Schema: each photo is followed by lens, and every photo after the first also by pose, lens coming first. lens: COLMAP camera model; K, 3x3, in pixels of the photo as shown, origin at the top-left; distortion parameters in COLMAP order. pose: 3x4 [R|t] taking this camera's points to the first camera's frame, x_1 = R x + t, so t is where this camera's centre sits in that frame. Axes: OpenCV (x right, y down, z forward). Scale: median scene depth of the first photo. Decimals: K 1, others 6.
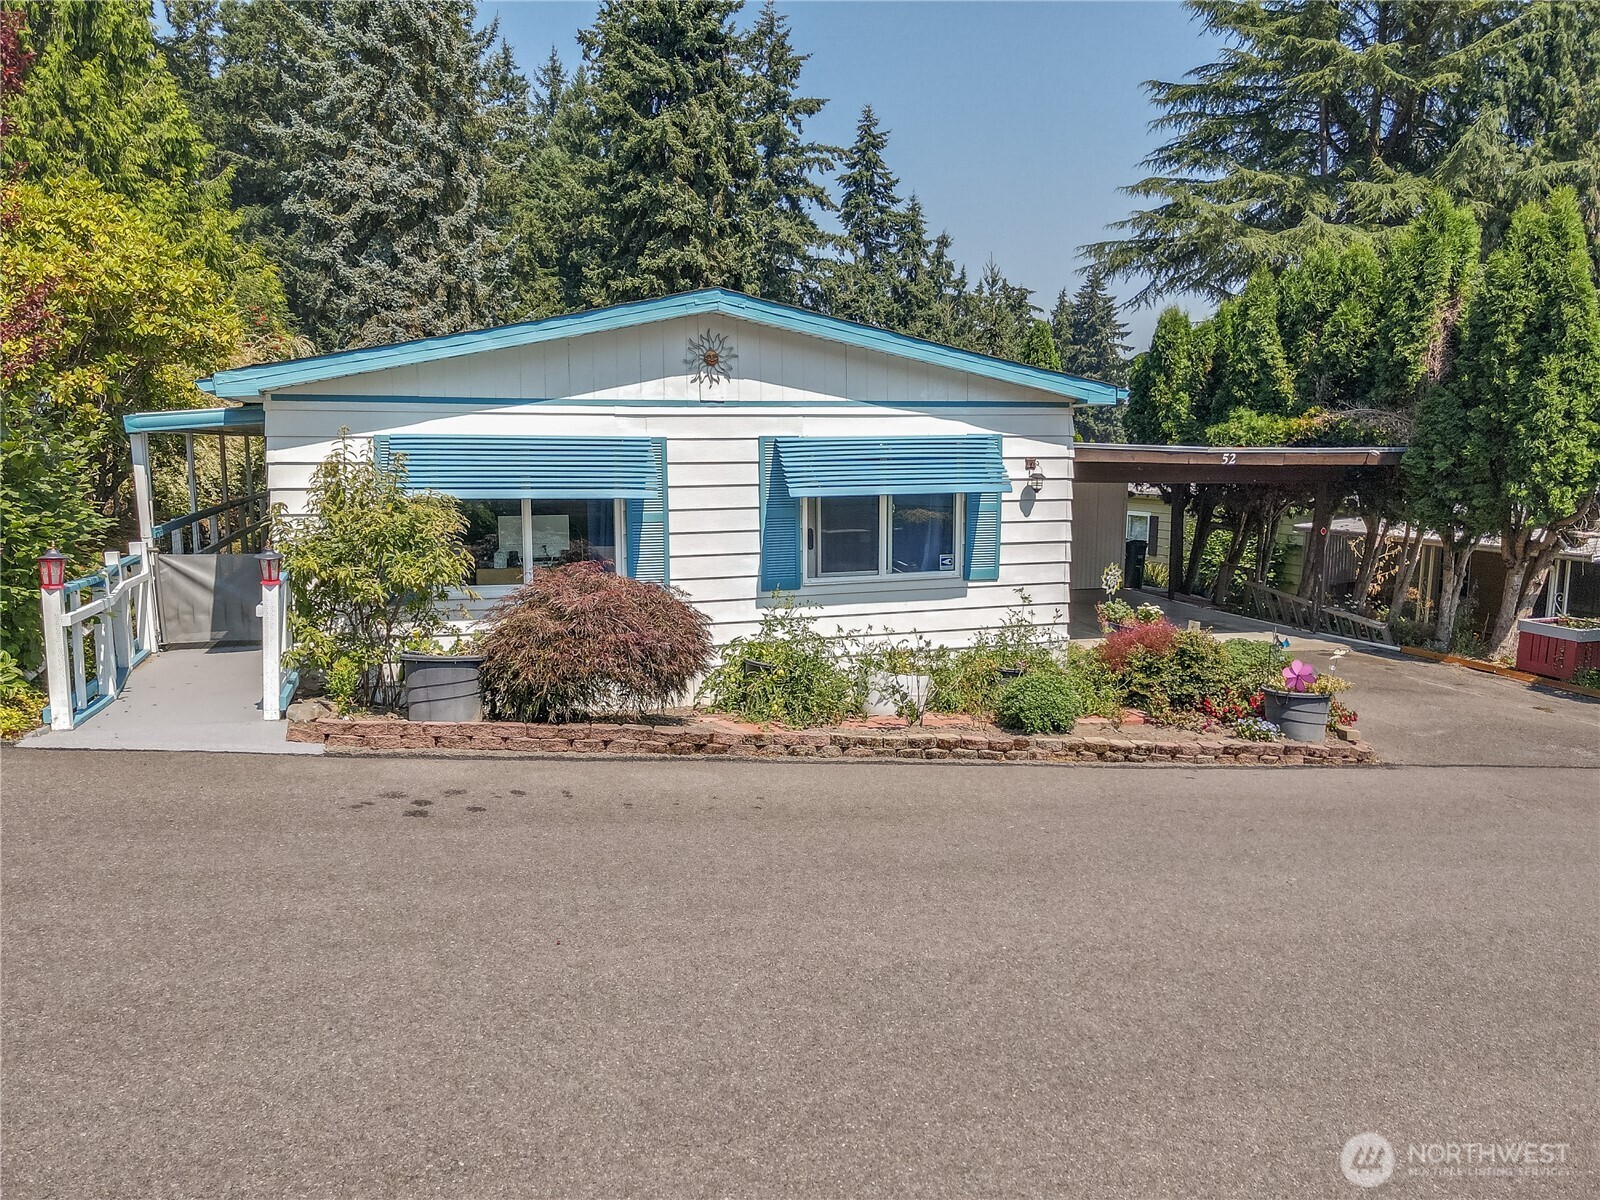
lens RADIAL K [[1180.6, 0, 800.0], [0, 1180.6, 600.0], [0, 0, 1]] dist [0.008633, -0.003615]
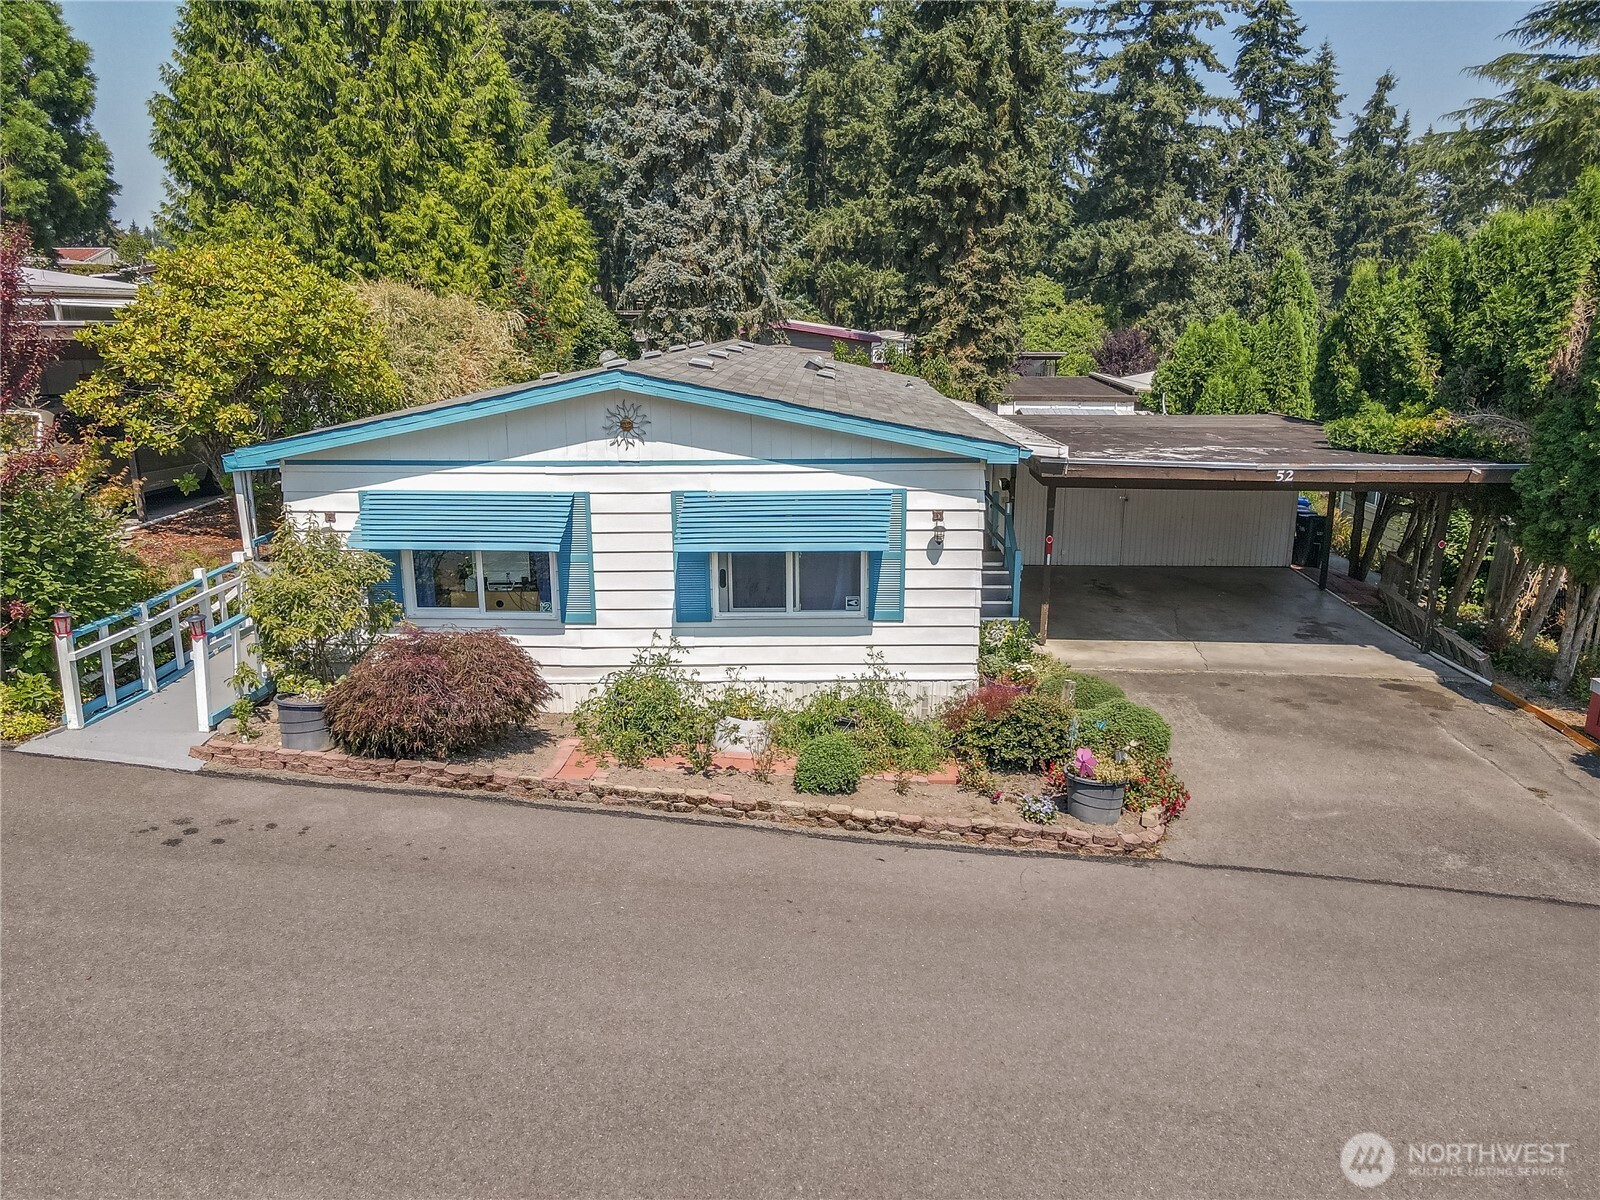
lens RADIAL K [[1180.6, 0, 800.0], [0, 1180.6, 600.0], [0, 0, 1]] dist [0.008633, -0.003615]
pose [[0.940832, 0.078272, -0.329710, 0.272631], [-0.040482, 0.991952, 0.119970, -0.101995], [0.336447, -0.099525, 0.936428, -0.026375]]
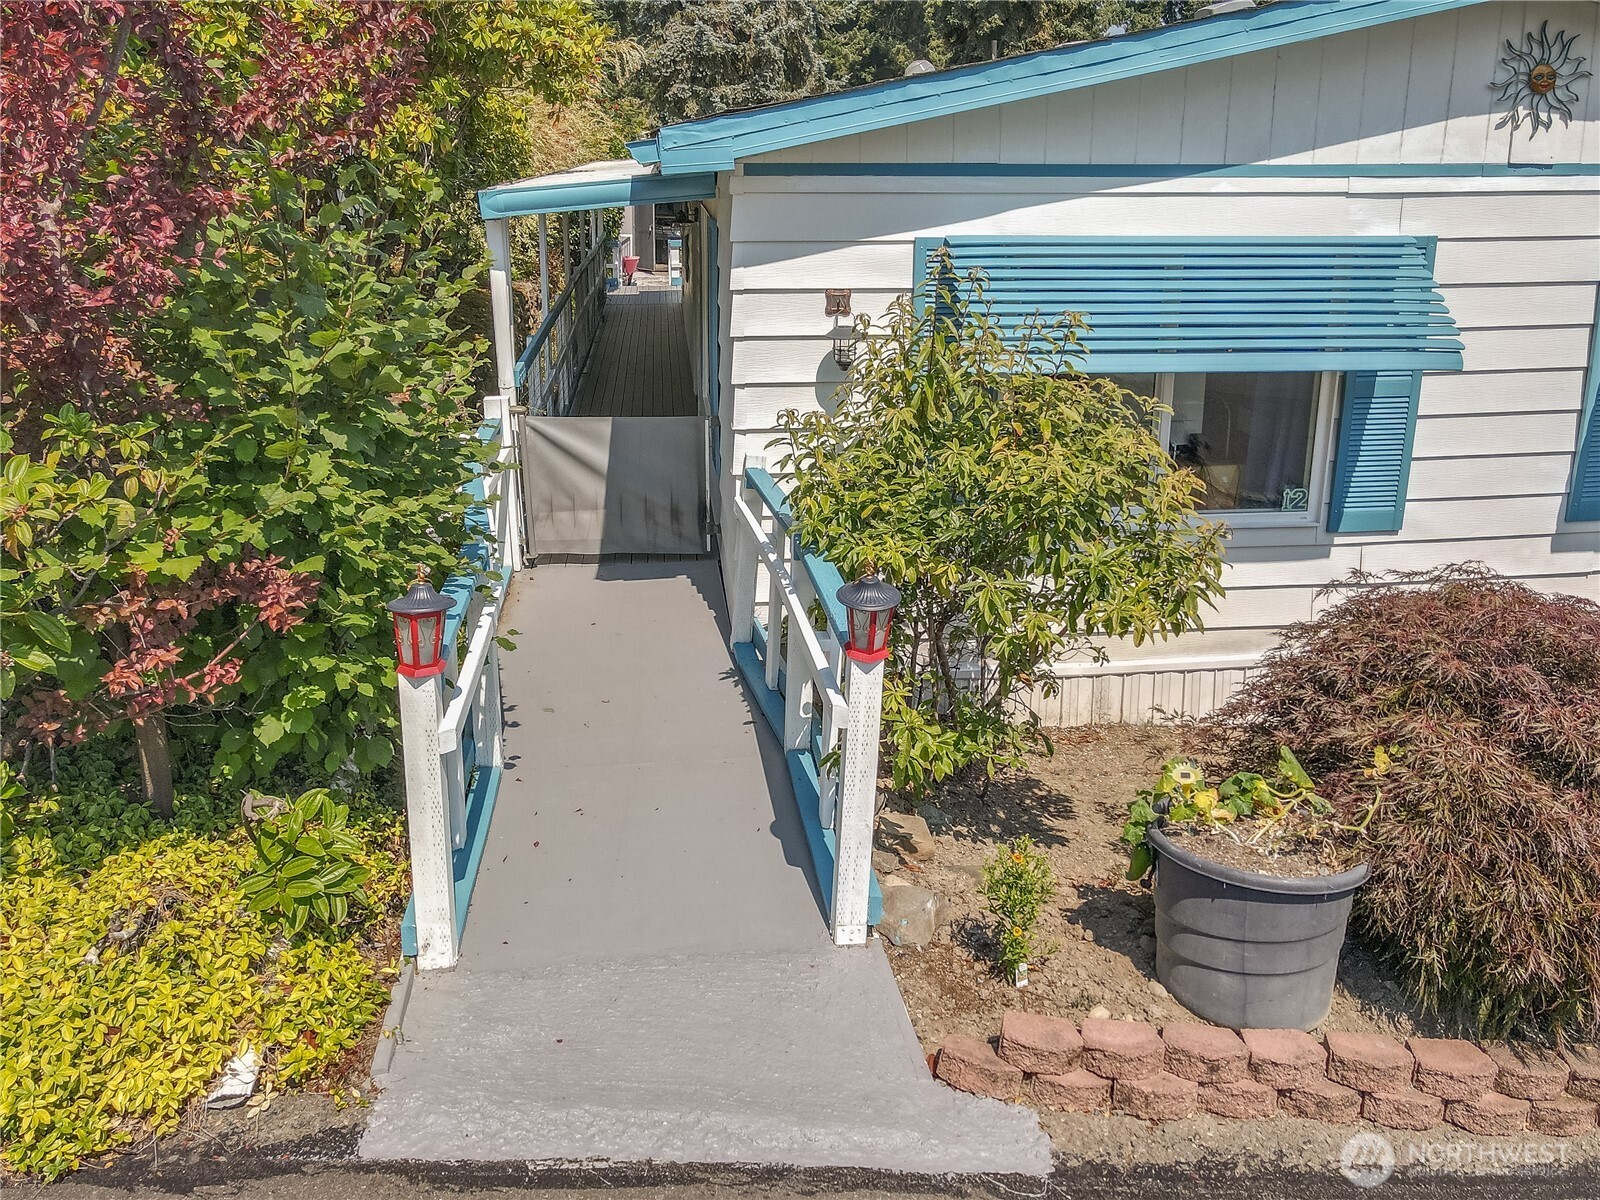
lens RADIAL K [[1243.9, 0, 799.0], [0, 1243.9, 445.7], [0, 0, 1]] dist [0.001763, -0.004448]
pose [[0.979290, 0.046708, -0.197000, -0.156184], [-0.025999, 0.993981, 0.106427, -0.054759], [0.200785, -0.099101, 0.974610, 0.225600]]
